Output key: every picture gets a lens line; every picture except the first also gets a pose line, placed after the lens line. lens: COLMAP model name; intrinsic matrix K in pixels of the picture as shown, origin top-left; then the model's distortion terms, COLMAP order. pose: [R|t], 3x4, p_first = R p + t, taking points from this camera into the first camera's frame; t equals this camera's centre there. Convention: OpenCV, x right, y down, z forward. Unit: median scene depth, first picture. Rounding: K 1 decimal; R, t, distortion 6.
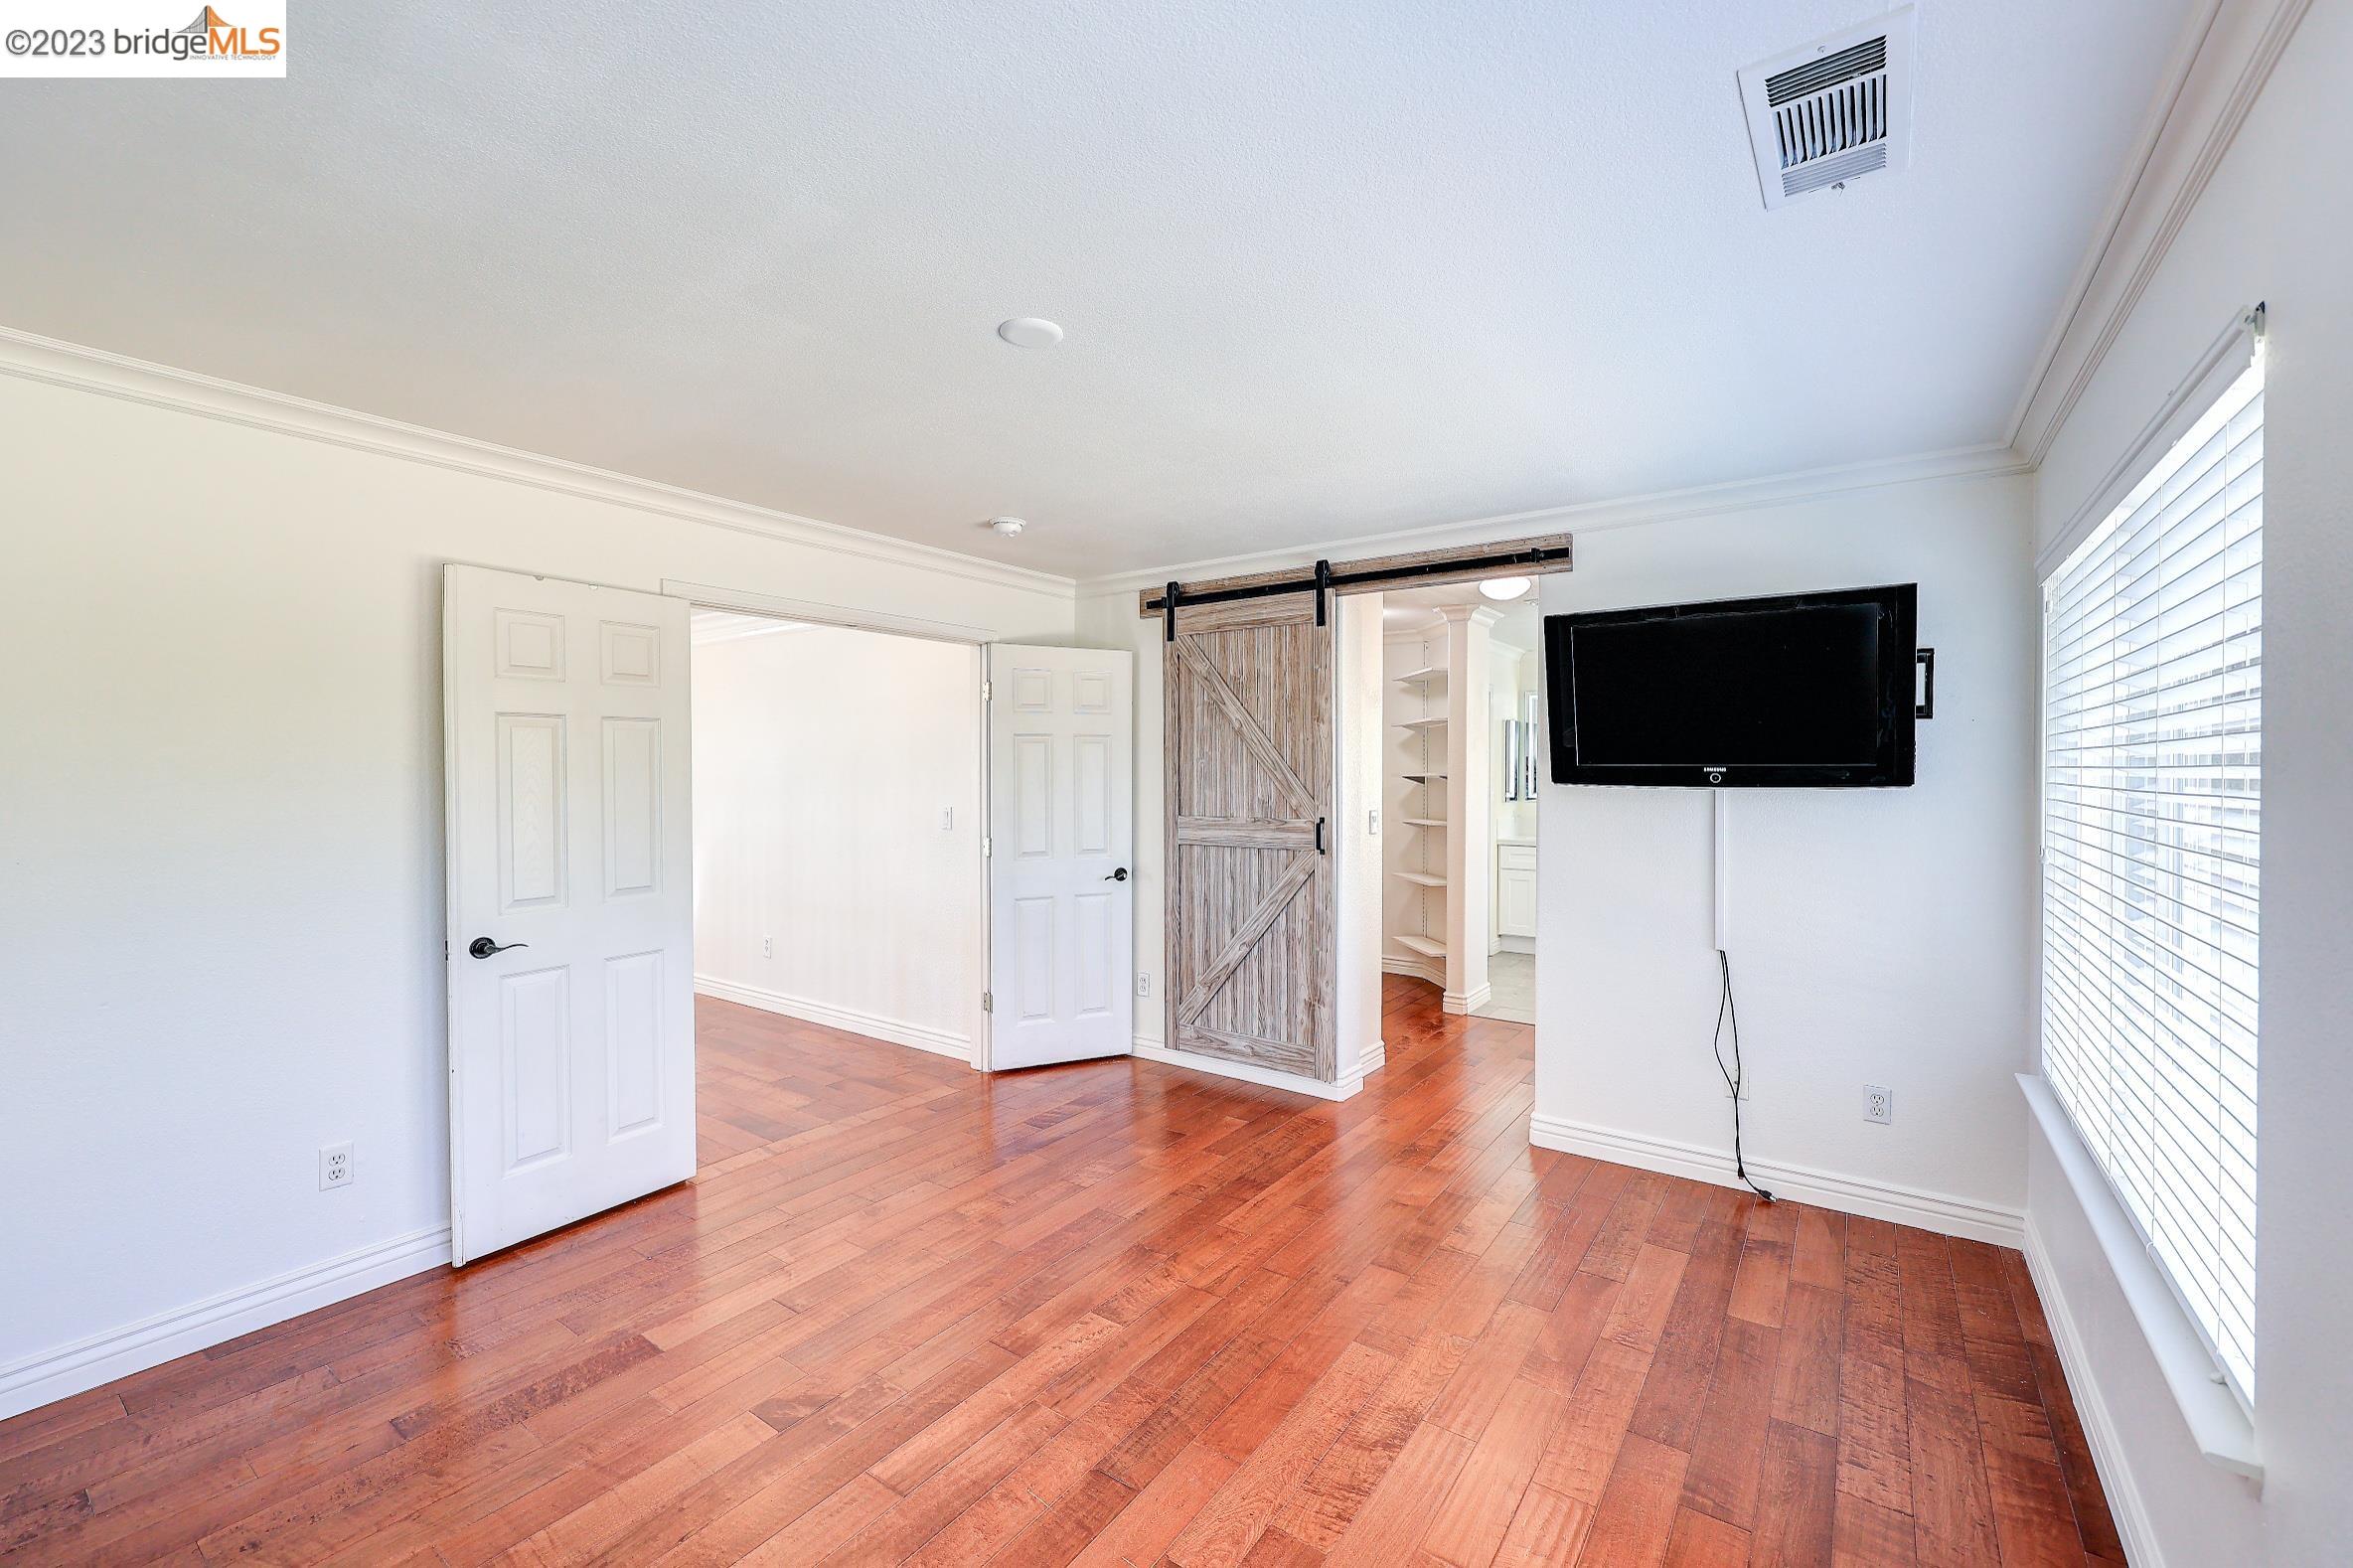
lens RADIAL K [[942.5, 0, 1195.8], [0, 942.5, 776.7], [0, 0, 1]] dist [-0.000485, -0.000388]
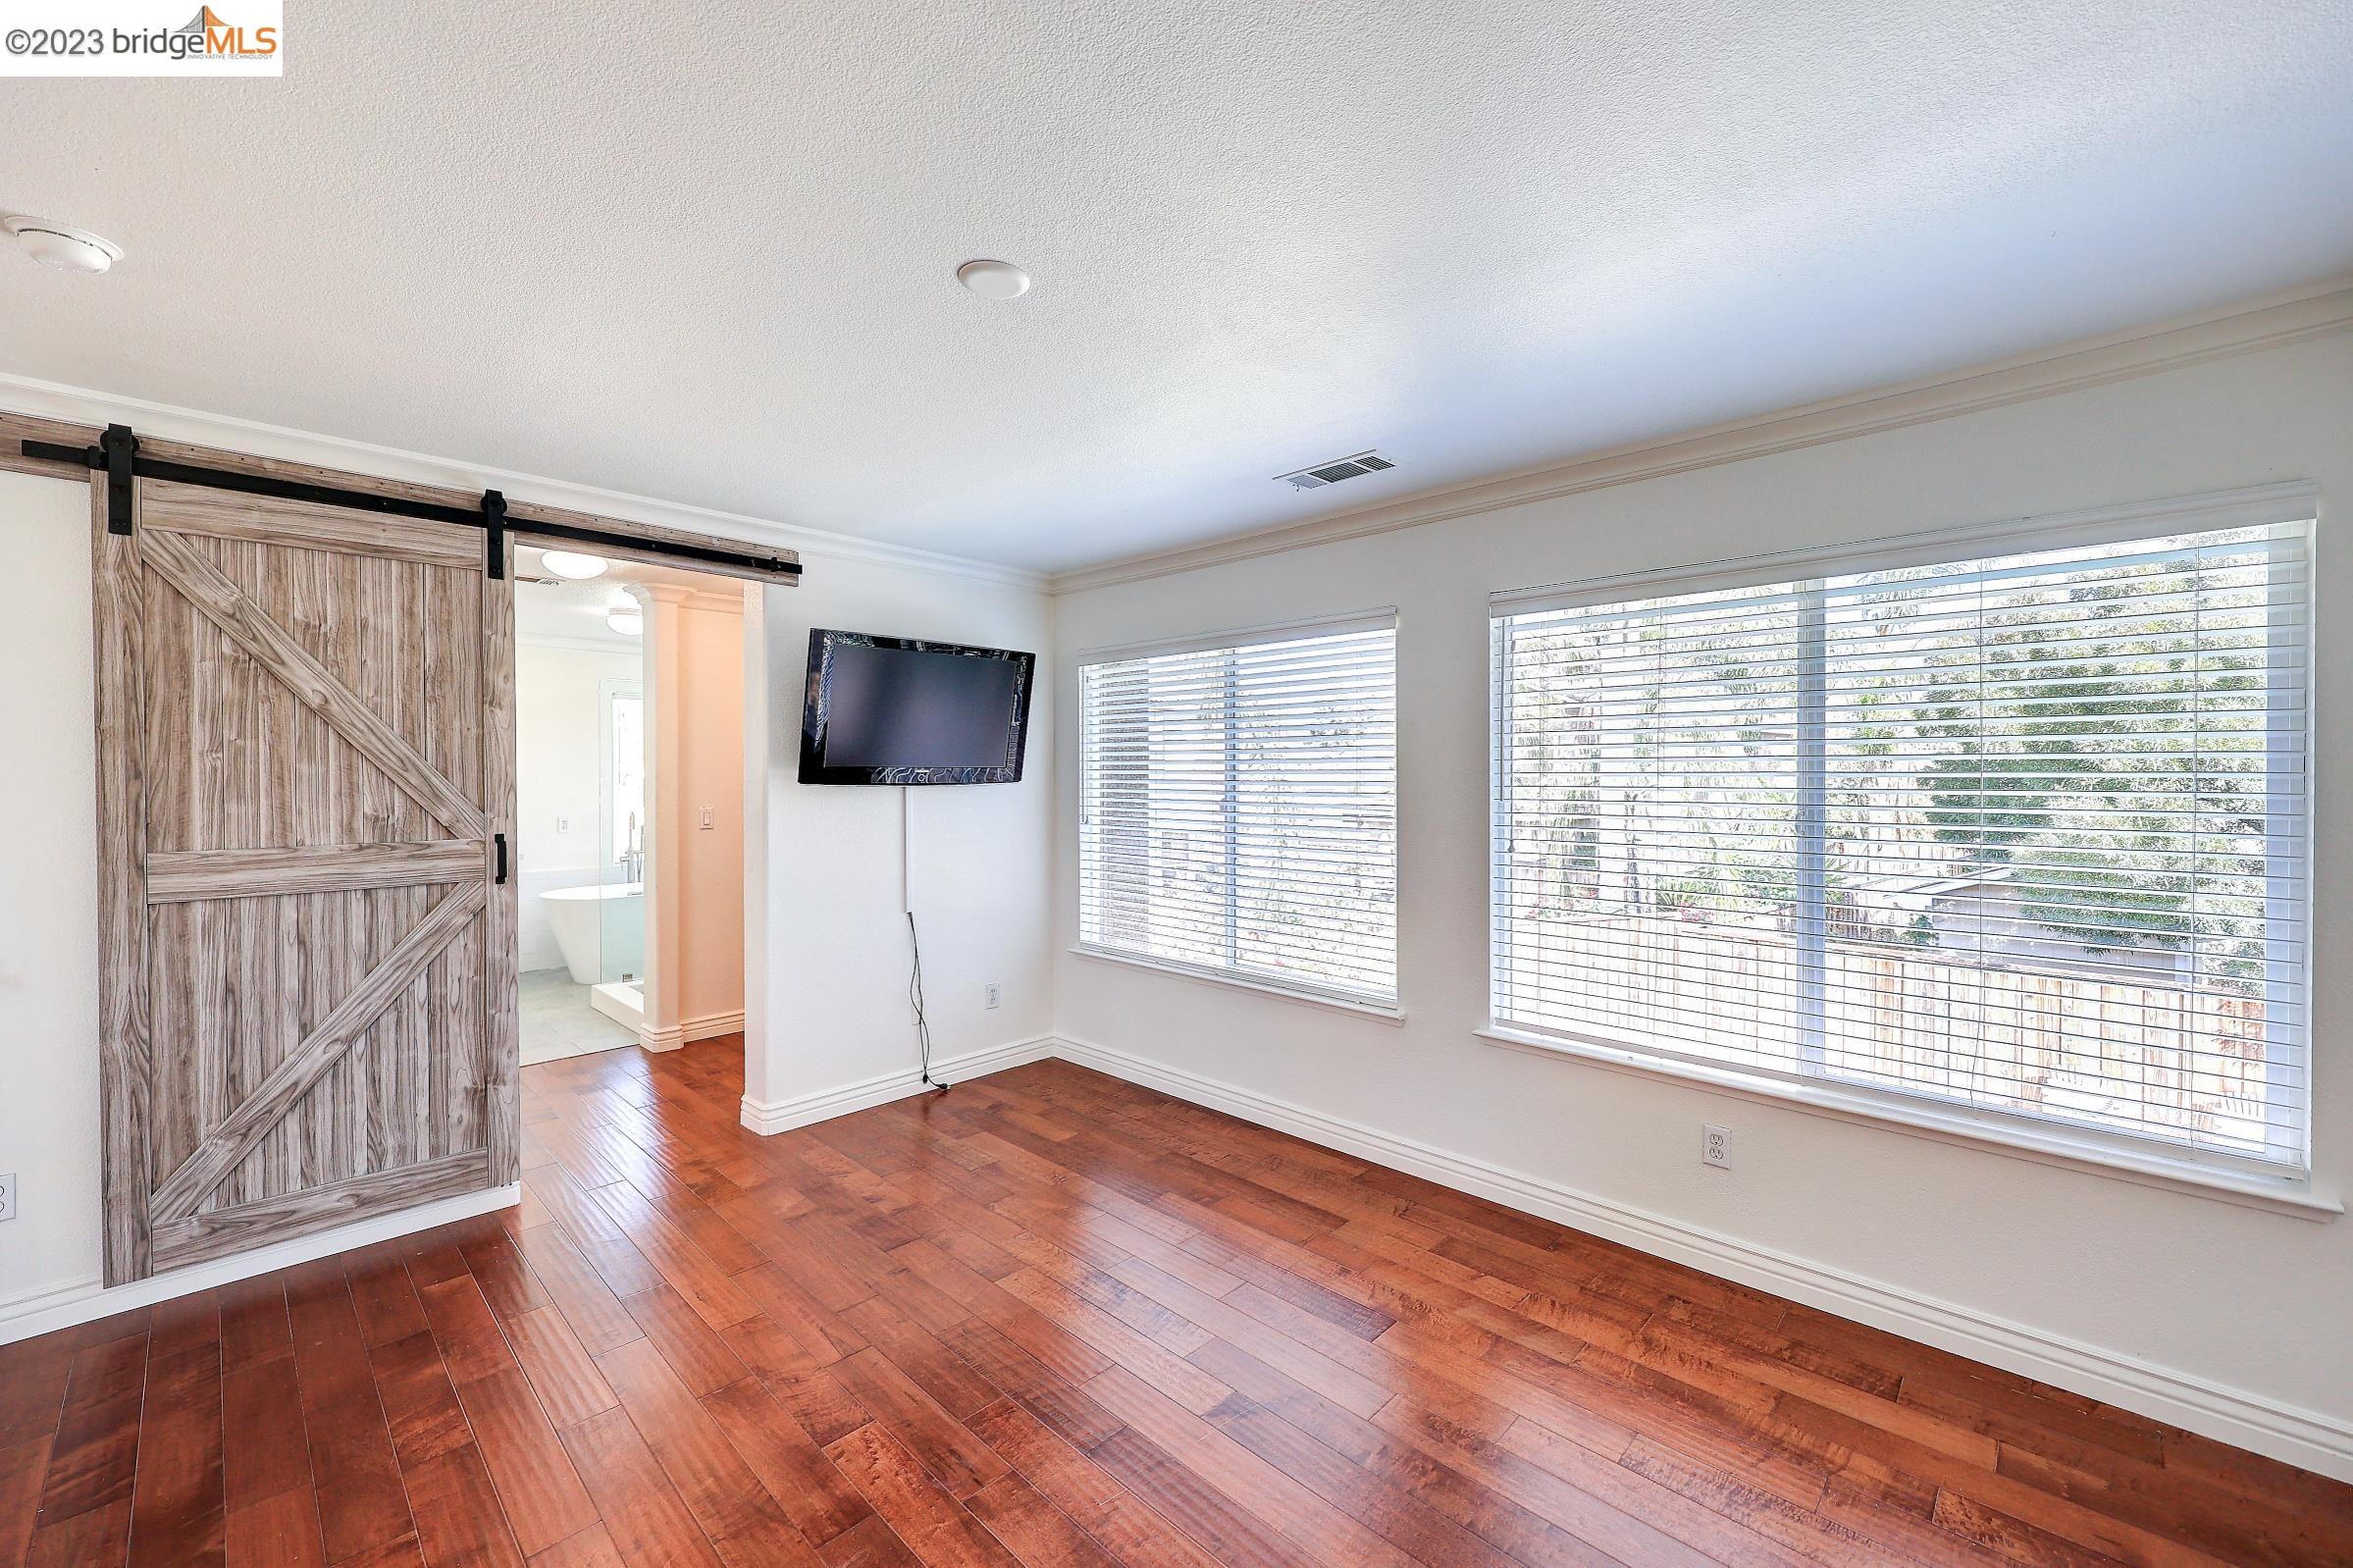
lens RADIAL K [[942.5, 0, 1171.3], [0, 942.5, 776.3], [0, 0, 1]] dist [-0.000485, -0.000388]
pose [[0.163107, -0.002717, 0.986605, -0.504696], [0.007802, 0.999968, 0.001464, 0.000111], [-0.986577, 0.007459, 0.163123, 0.341529]]
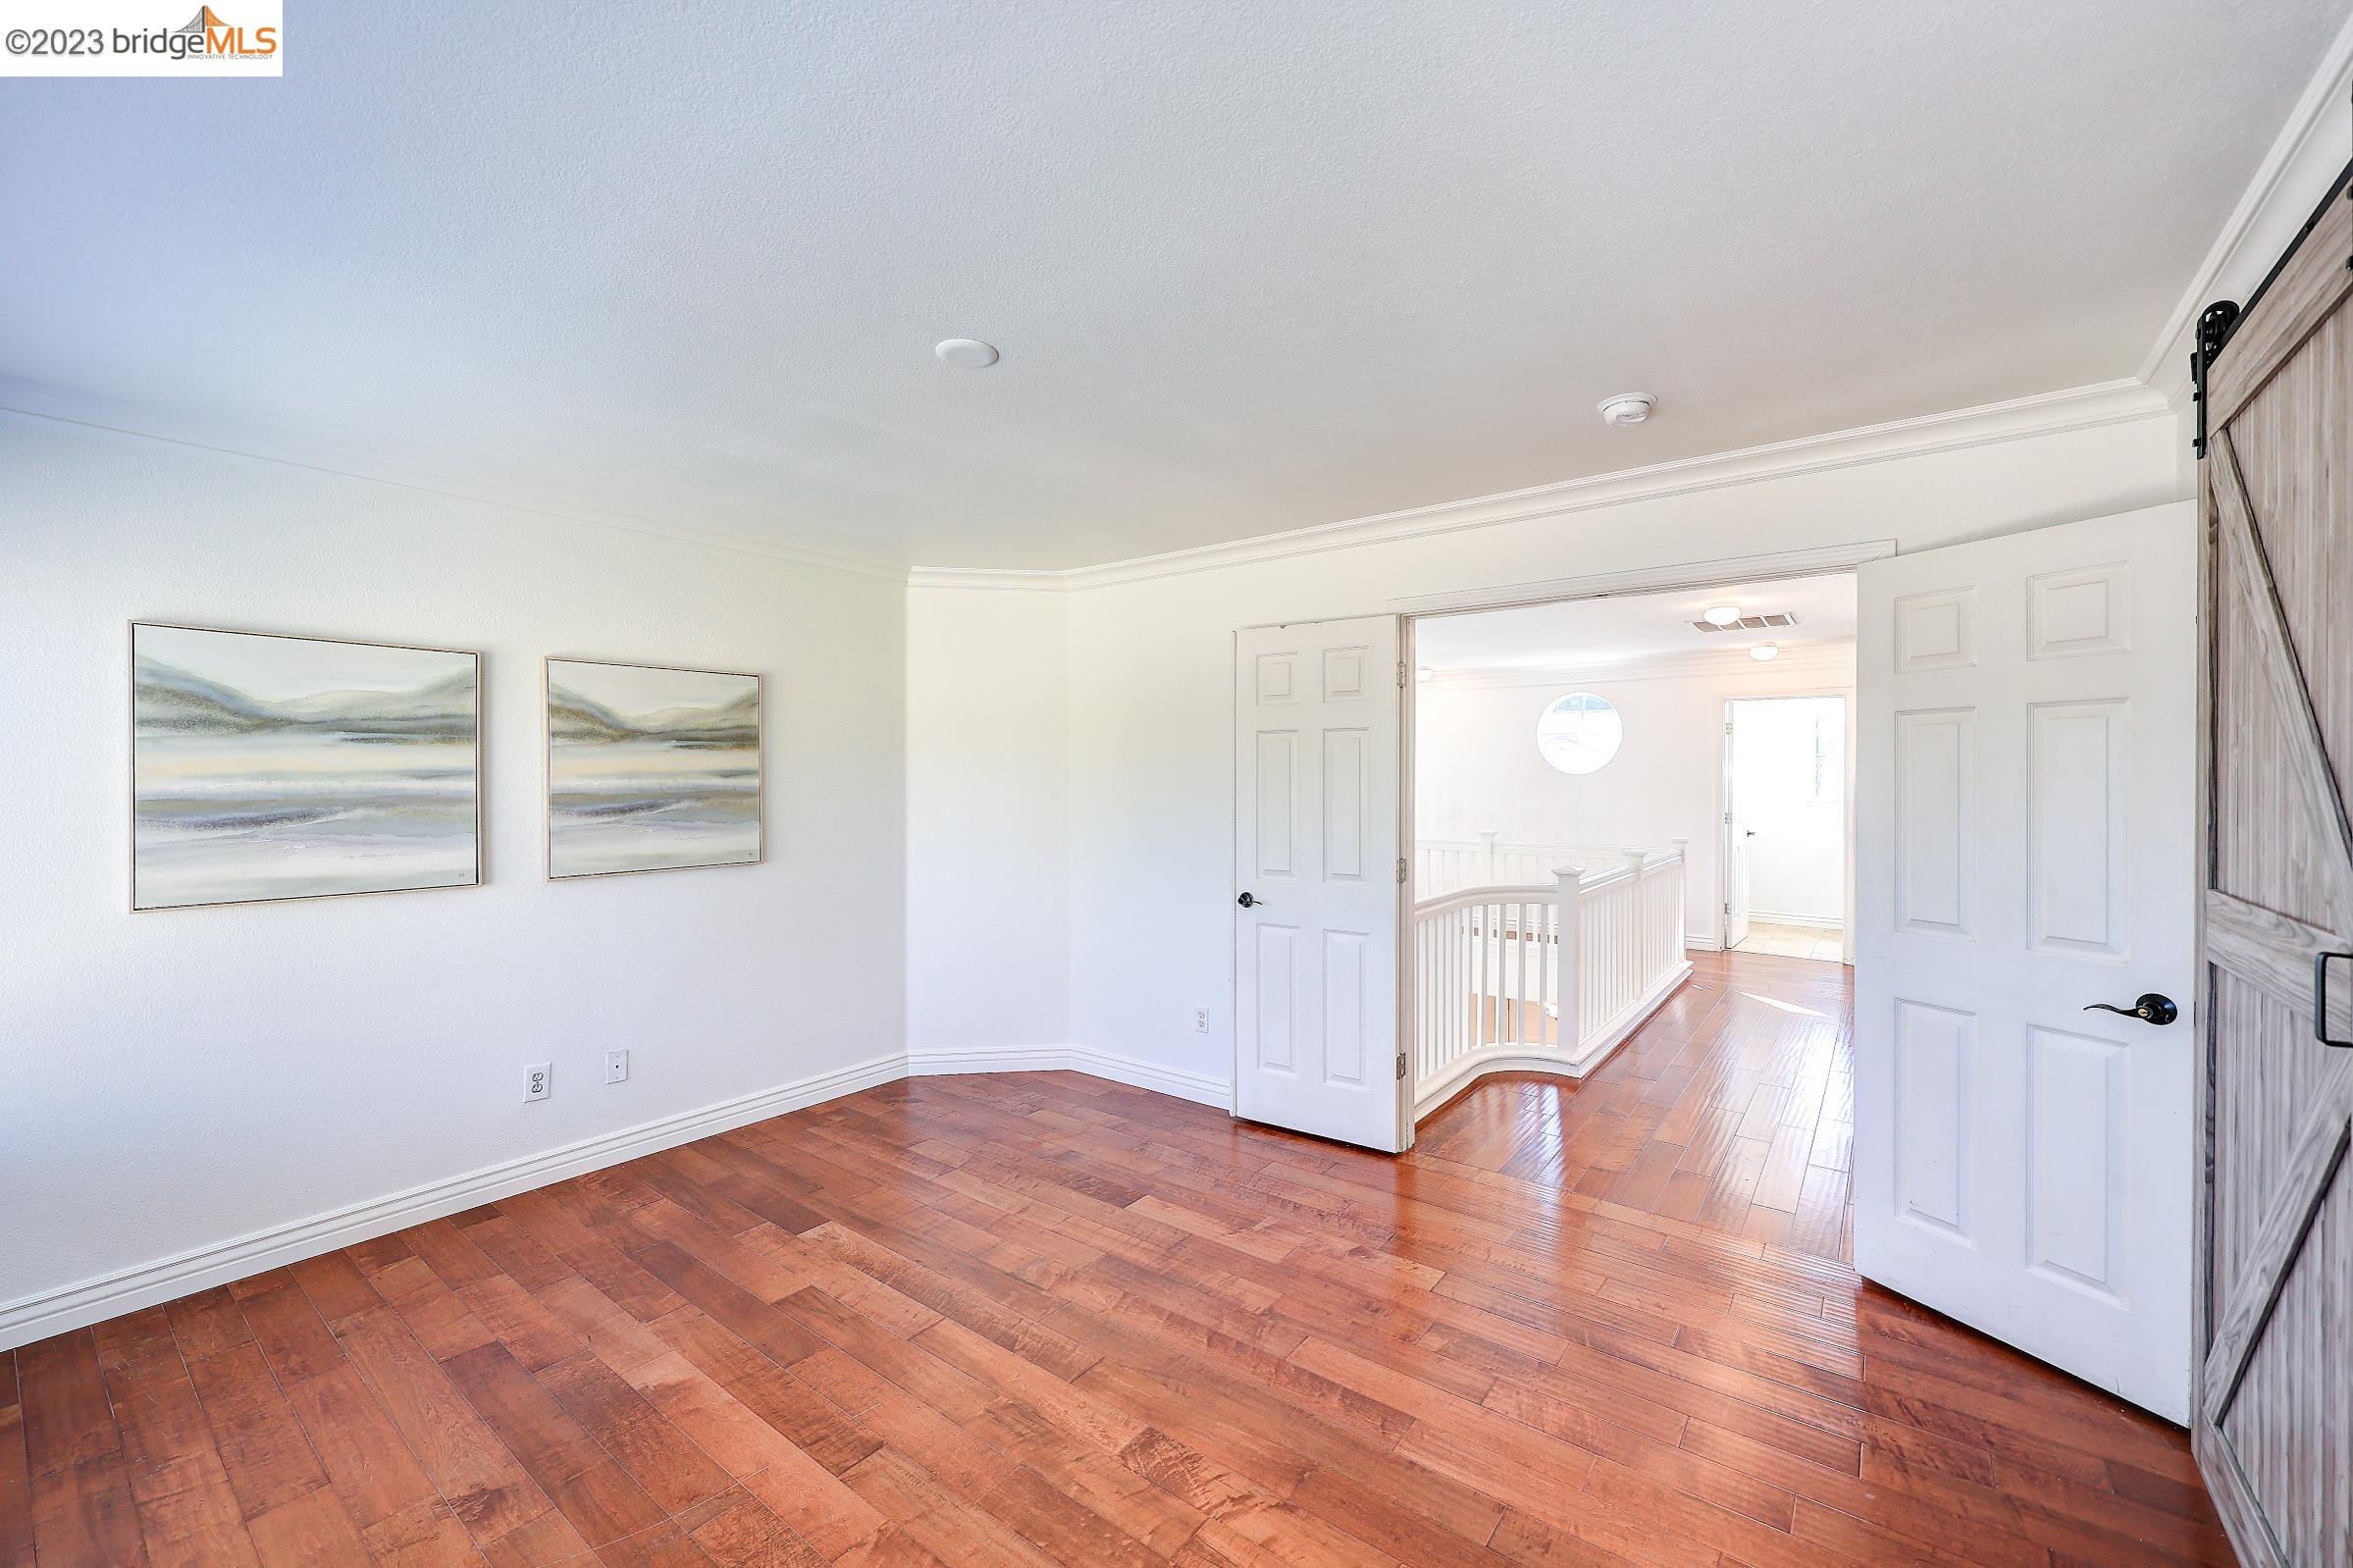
lens RADIAL K [[942.5, 0, 1193.2], [0, 942.5, 780.4], [0, 0, 1]] dist [-0.000485, -0.000388]
pose [[-0.029842, 0.009804, -0.999507, 0.425126], [-0.006993, 0.999925, 0.010017, -0.006051], [0.999530, 0.007288, -0.029771, 0.632912]]
